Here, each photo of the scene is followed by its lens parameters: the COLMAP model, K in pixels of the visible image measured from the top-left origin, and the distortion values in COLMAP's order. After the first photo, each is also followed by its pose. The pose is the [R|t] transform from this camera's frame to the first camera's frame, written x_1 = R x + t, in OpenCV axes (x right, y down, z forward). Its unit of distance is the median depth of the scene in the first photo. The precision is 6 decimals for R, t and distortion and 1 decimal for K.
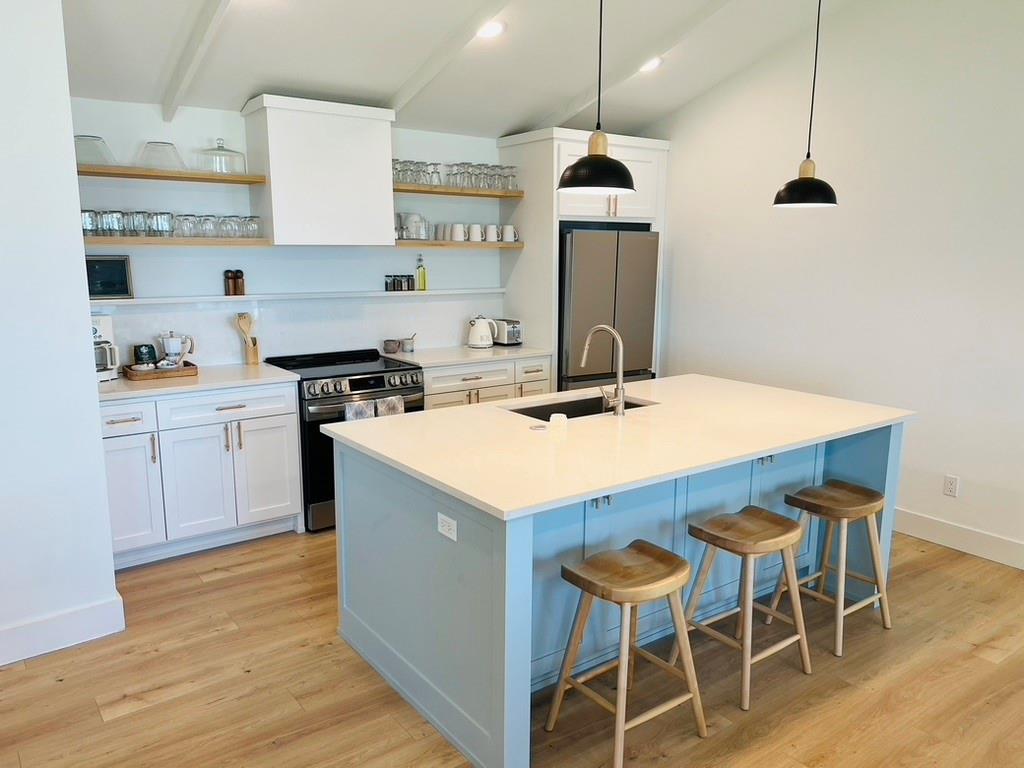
lens RADIAL K [[769.4, 0, 515.8], [0, 769.4, 393.4], [0, 0, 1]] dist [0.045092, -0.043602]
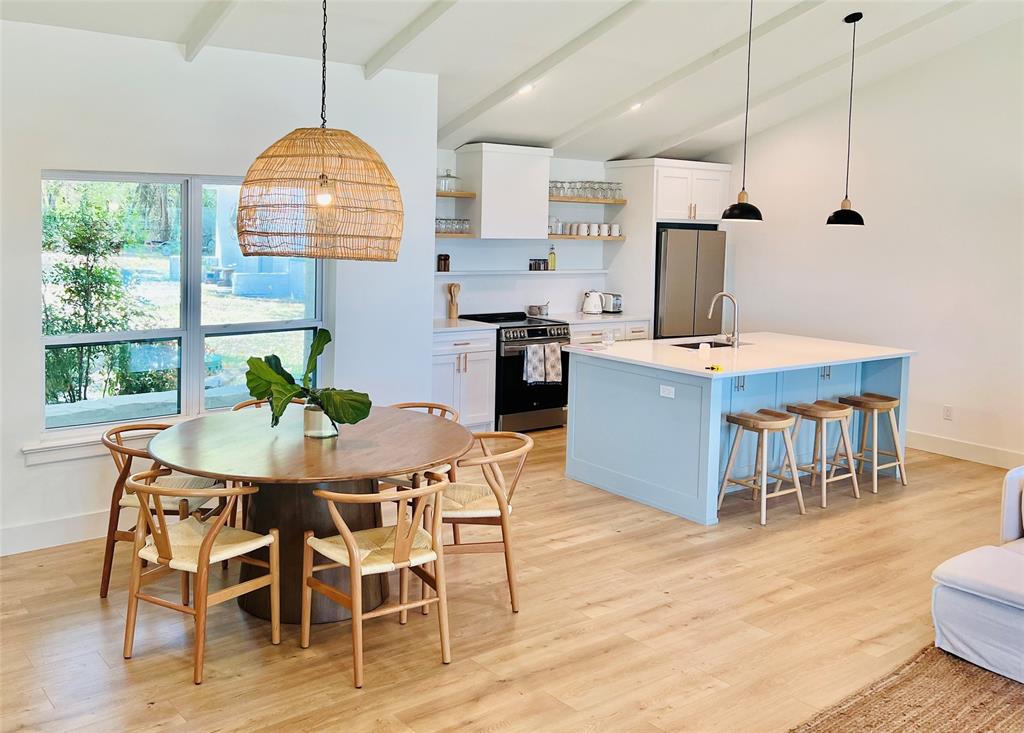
lens RADIAL K [[916.6, 0, 438.4], [0, 916.6, 275.9], [0, 0, 1]] dist [0.008106, -0.015997]
pose [[0.999398, 0.019667, -0.028586, -0.321768], [-0.023277, 0.990974, -0.132021, 0.109026], [0.025732, 0.132607, 0.990835, -0.704309]]
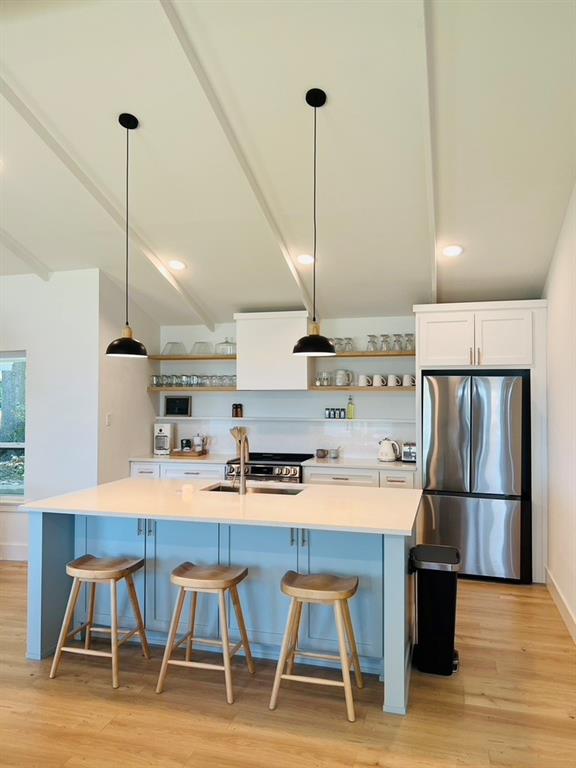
lens RADIAL K [[577.0, 0, 289.1], [0, 577.0, 383.7], [0, 0, 1]] dist [0.045092, -0.043602]
pose [[0.615896, -0.023895, -0.787465, 0.802413], [-0.145415, 0.978918, -0.143436, -0.025363], [0.774291, 0.202851, 0.599437, 0.251597]]
